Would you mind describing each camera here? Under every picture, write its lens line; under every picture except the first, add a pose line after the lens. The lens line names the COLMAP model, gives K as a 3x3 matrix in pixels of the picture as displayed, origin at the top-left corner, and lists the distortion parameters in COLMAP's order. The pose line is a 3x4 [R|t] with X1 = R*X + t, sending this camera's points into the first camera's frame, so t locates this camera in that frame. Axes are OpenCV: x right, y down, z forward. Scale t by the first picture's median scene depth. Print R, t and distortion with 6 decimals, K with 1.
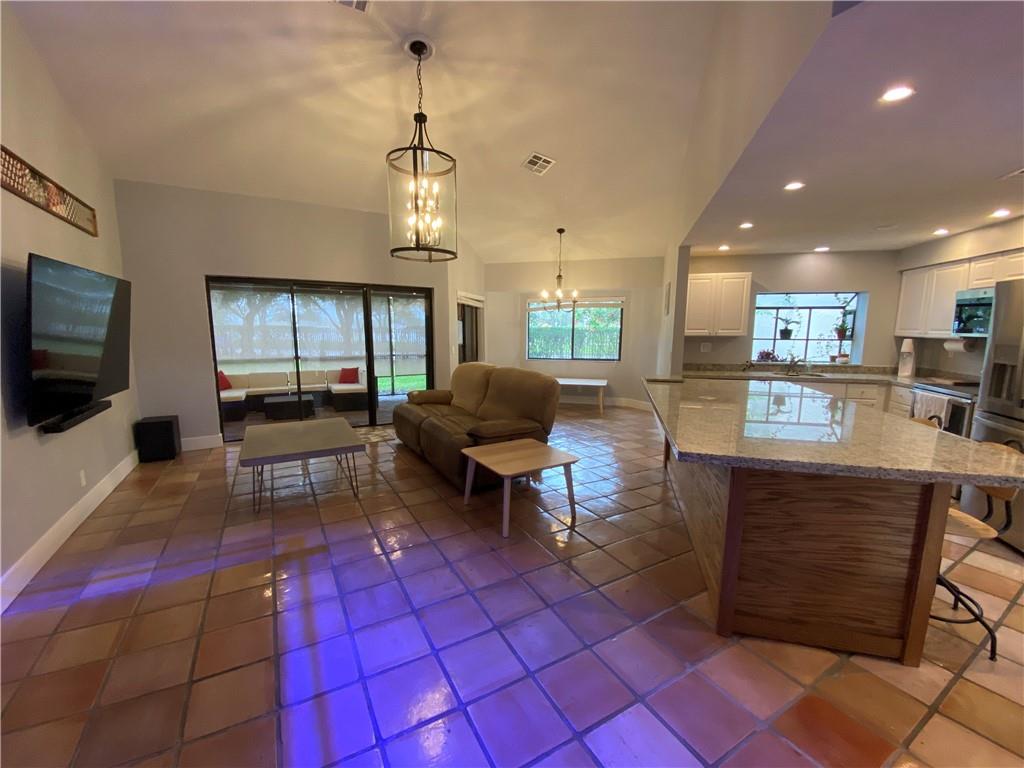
lens RADIAL K [[420.2, 0, 504.2], [0, 420.2, 390.2], [0, 0, 1]] dist [-0.013828, -0.004049]
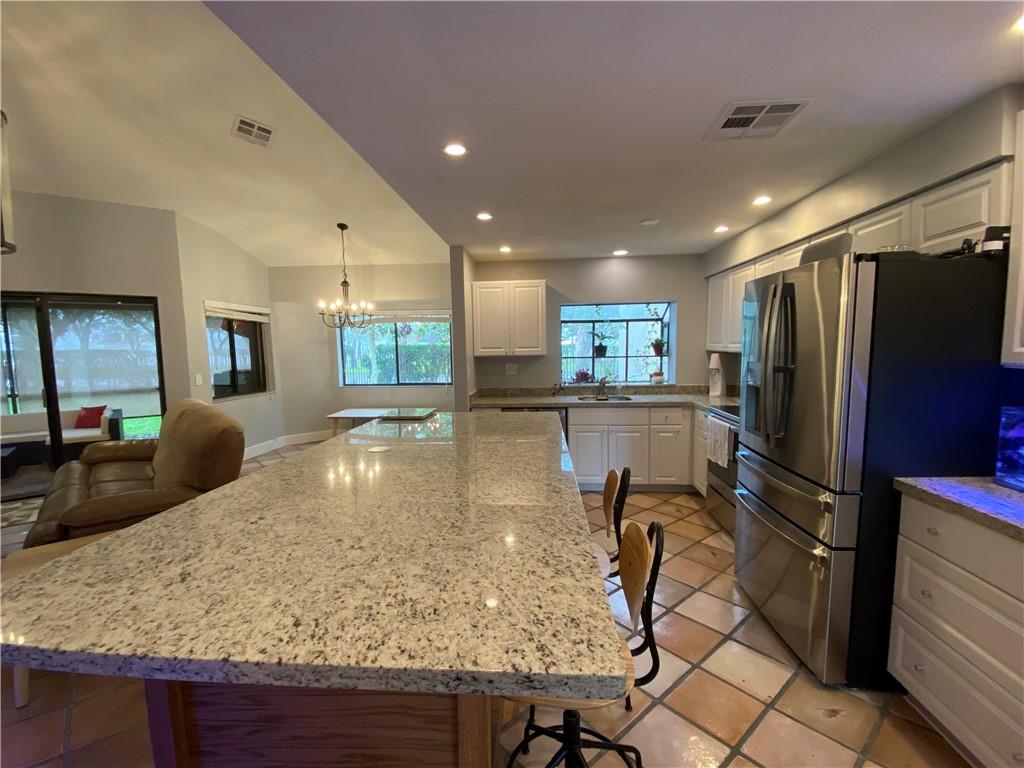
lens RADIAL K [[451.6, 0, 511.9], [0, 451.6, 388.3], [0, 0, 1]] dist [0.010555, -0.001992]
pose [[0.980627, -0.034272, 0.192861, 0.328347], [0.044283, 0.997873, -0.047835, -0.021422], [-0.190811, 0.055448, 0.980060, 0.125541]]
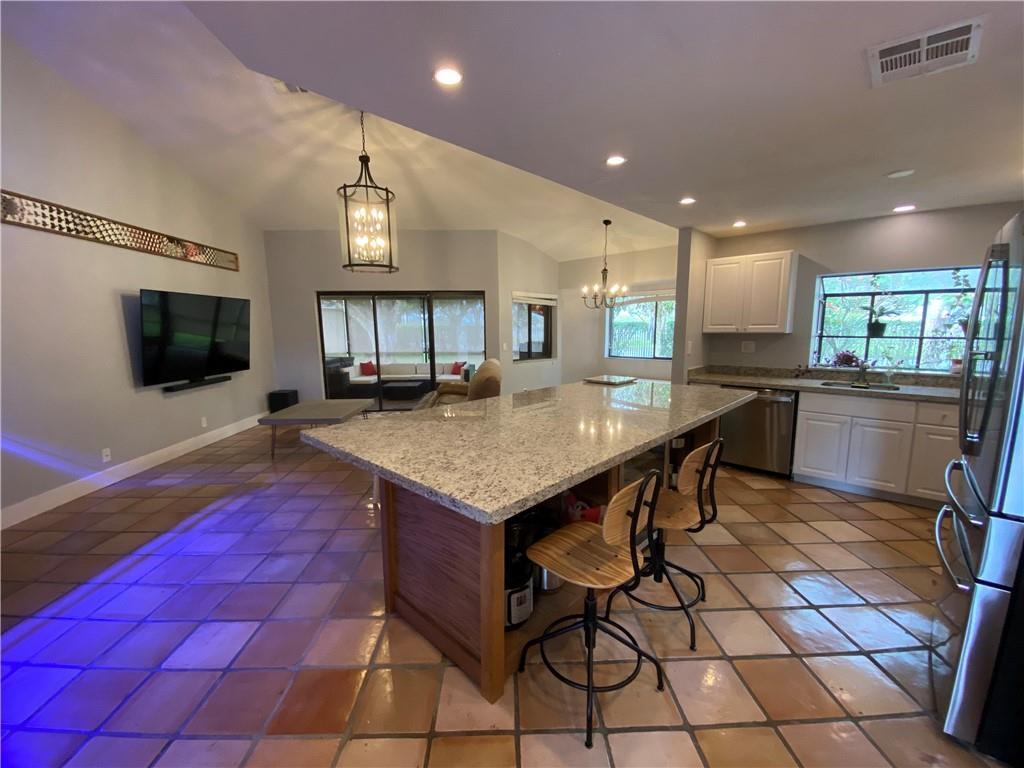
lens RADIAL K [[420.2, 0, 506.7], [0, 420.2, 389.5], [0, 0, 1]] dist [-0.013828, -0.004049]
pose [[0.878198, 0.059111, -0.474631, 0.487960], [-0.056108, 0.998214, 0.020502, -0.010468], [0.474996, 0.008626, 0.879946, 0.068546]]
